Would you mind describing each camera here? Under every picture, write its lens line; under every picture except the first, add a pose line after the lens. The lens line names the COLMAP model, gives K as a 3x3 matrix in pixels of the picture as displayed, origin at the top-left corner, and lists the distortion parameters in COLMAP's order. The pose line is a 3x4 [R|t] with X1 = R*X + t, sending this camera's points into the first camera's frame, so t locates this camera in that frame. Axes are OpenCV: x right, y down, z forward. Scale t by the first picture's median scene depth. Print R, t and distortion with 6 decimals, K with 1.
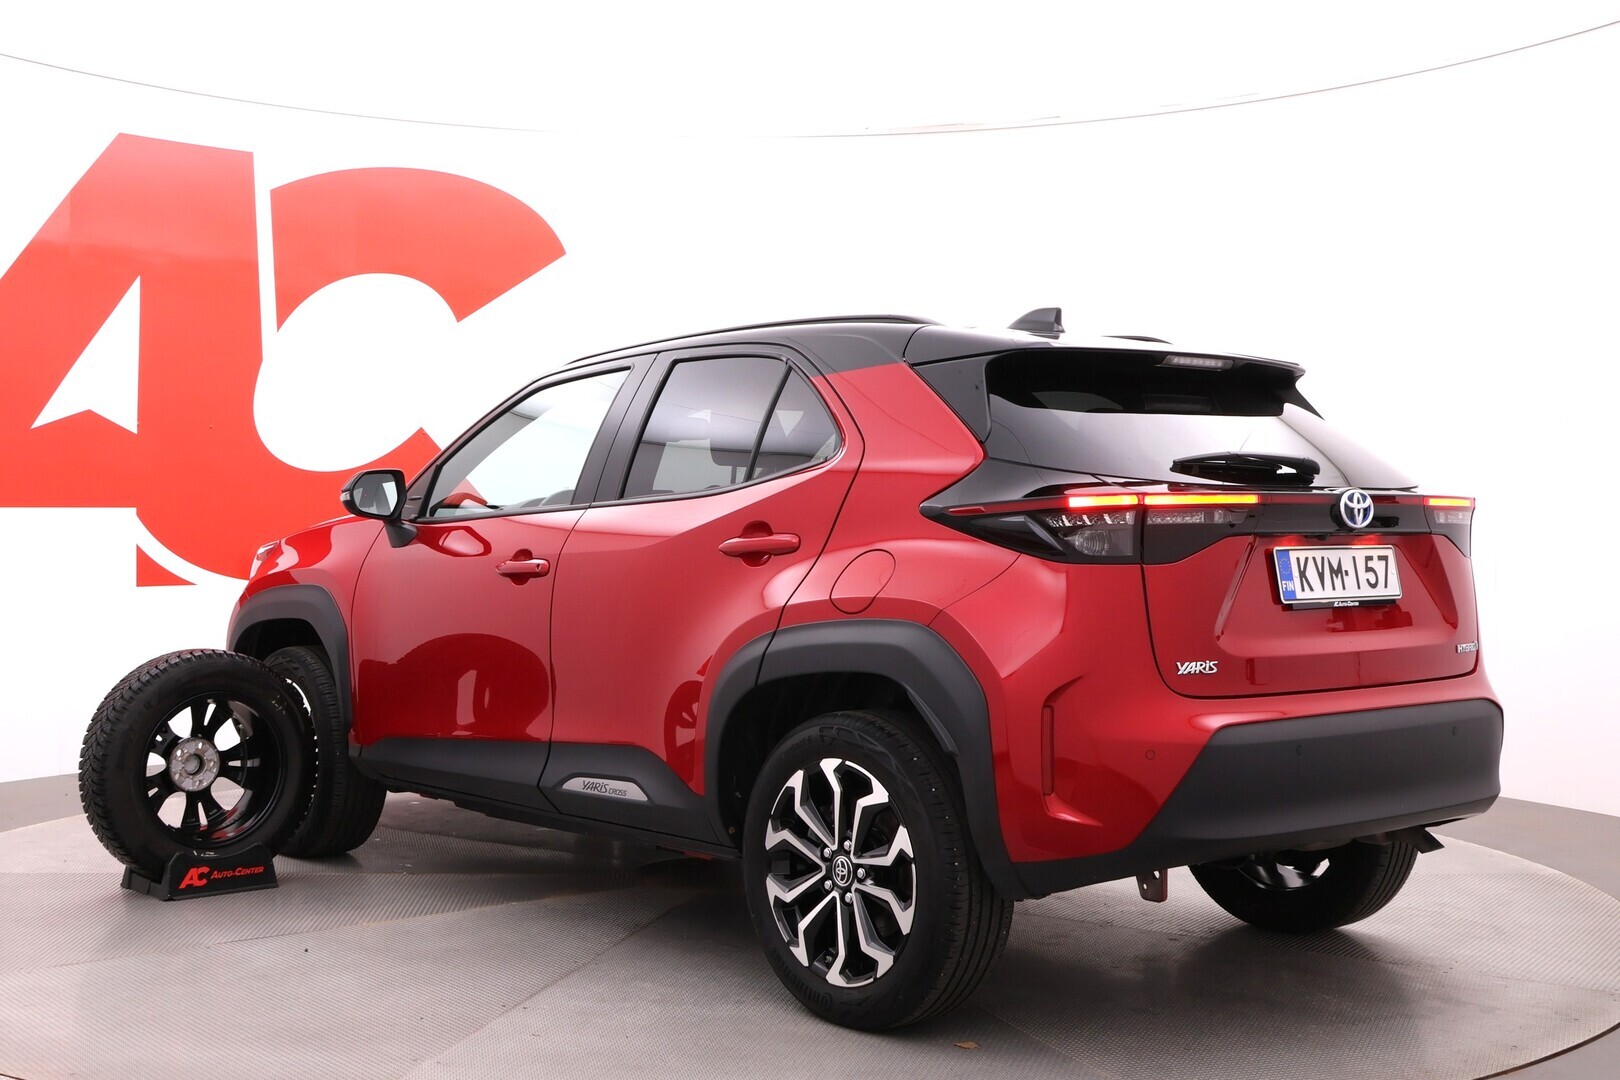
lens RADIAL K [[1390.9, 0, 795.1], [0, 1390.9, 490.8], [0, 0, 1]] dist [-0.059667, 0.002936]
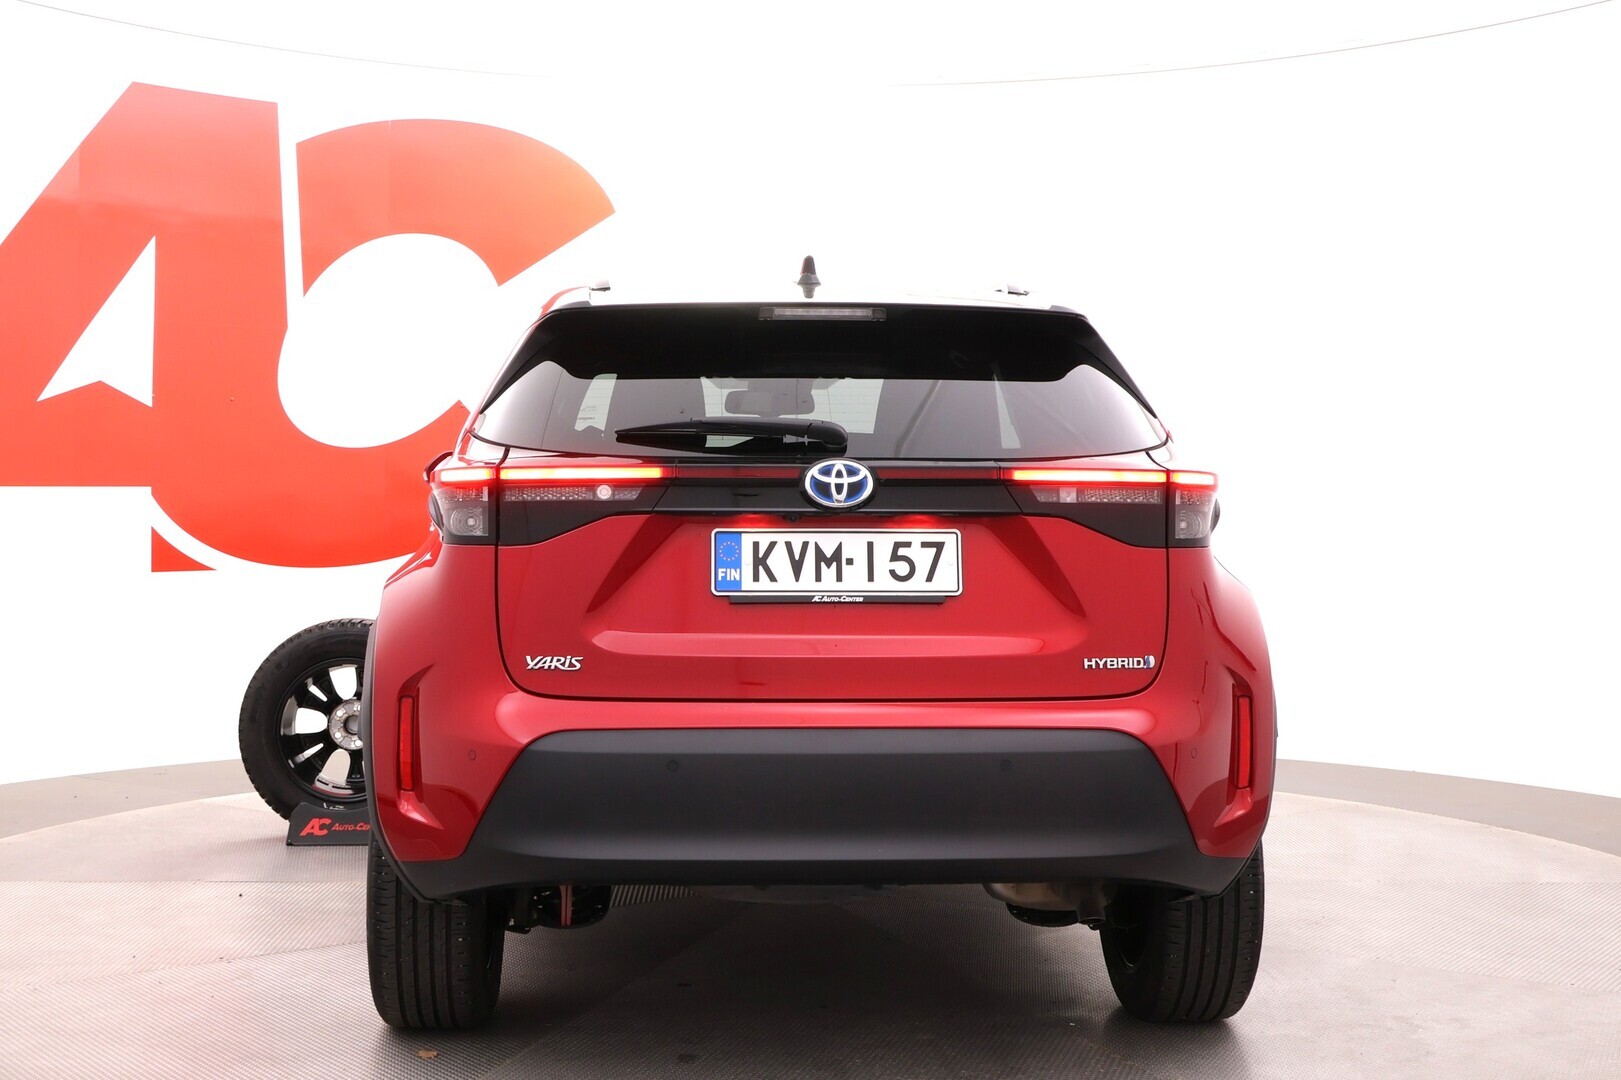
lens RADIAL K [[1470.4, 0, 808.7], [0, 1470.4, 485.5], [0, 0, 1]] dist [-0.000320, -0.011681]
pose [[0.905536, -0.003499, -0.424255, 0.762609], [0.007176, 0.999949, 0.007070, 0.007825], [0.424209, -0.009446, 0.905515, 0.196391]]
